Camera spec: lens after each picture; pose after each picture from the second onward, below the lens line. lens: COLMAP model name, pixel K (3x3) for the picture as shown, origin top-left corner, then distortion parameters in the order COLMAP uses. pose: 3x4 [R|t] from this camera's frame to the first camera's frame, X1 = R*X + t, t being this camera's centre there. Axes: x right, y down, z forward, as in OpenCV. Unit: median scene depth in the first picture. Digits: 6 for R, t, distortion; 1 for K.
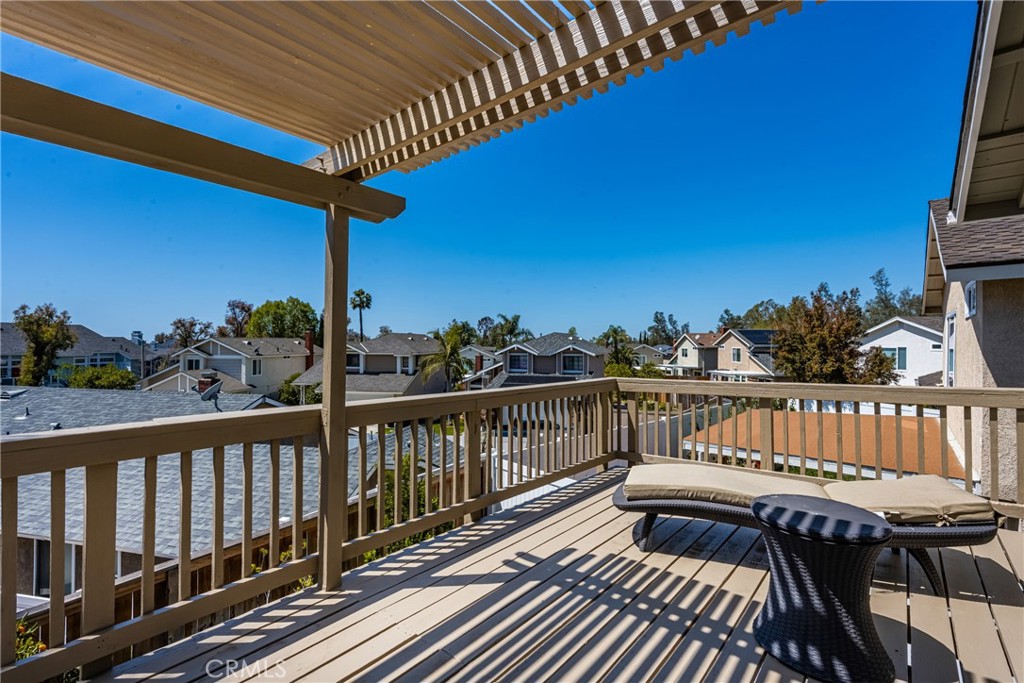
lens RADIAL K [[454.3, 0, 512.0], [0, 454.3, 341.5], [0, 0, 1]] dist [0.014737, -0.000187]
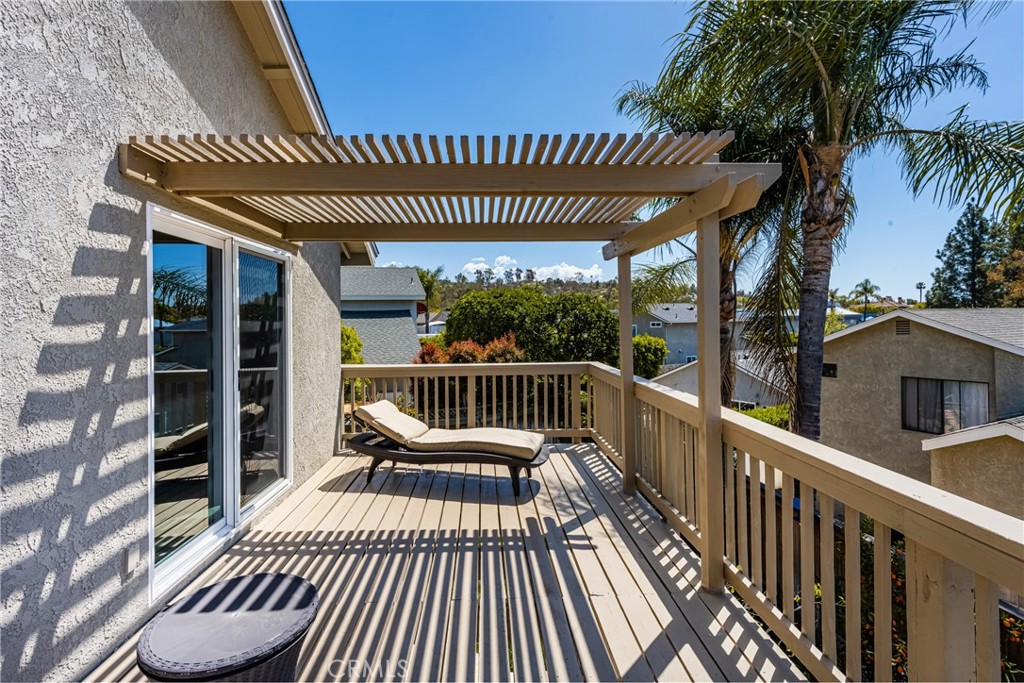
lens RADIAL K [[467.9, 0, 471.6], [0, 467.9, 318.4], [0, 0, 1]] dist [0.000358, -0.000079]
pose [[-0.774085, 0.002652, -0.633076, 0.067149], [0.013875, 0.999822, -0.012778, -0.006570], [0.632930, -0.018676, -0.773984, 0.145660]]
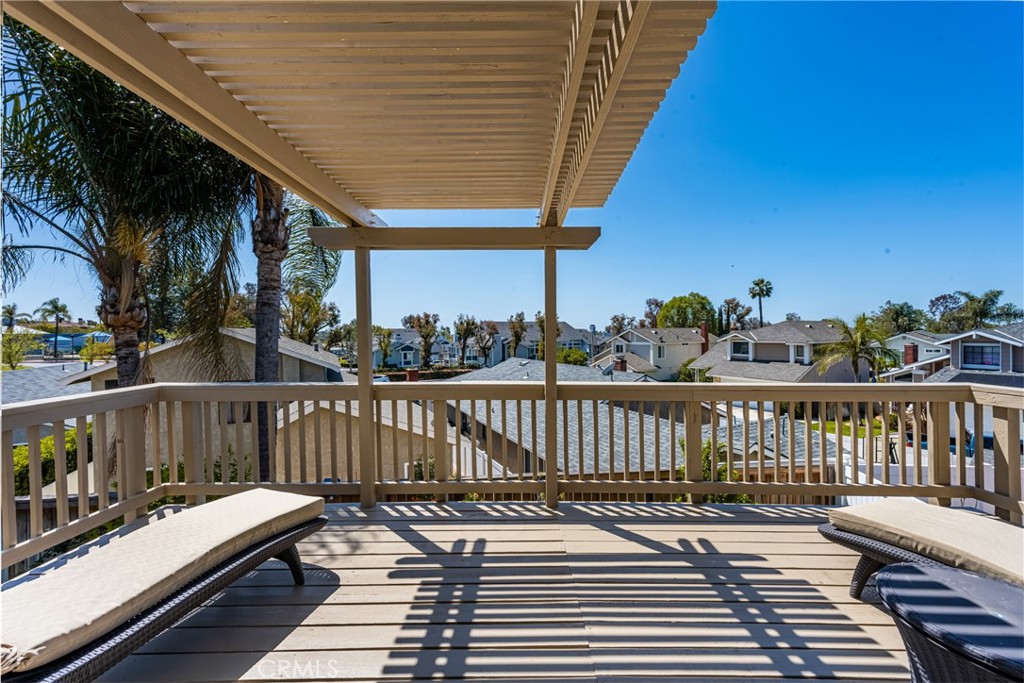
lens RADIAL K [[406.6, 0, 524.4], [0, 406.6, 338.0], [0, 0, 1]] dist [0.008324, 0.000066]
pose [[0.639312, 0.001431, -0.768946, 0.054462], [0.014395, 0.999801, 0.013828, -0.002315], [0.768813, -0.019909, 0.639164, 0.010186]]
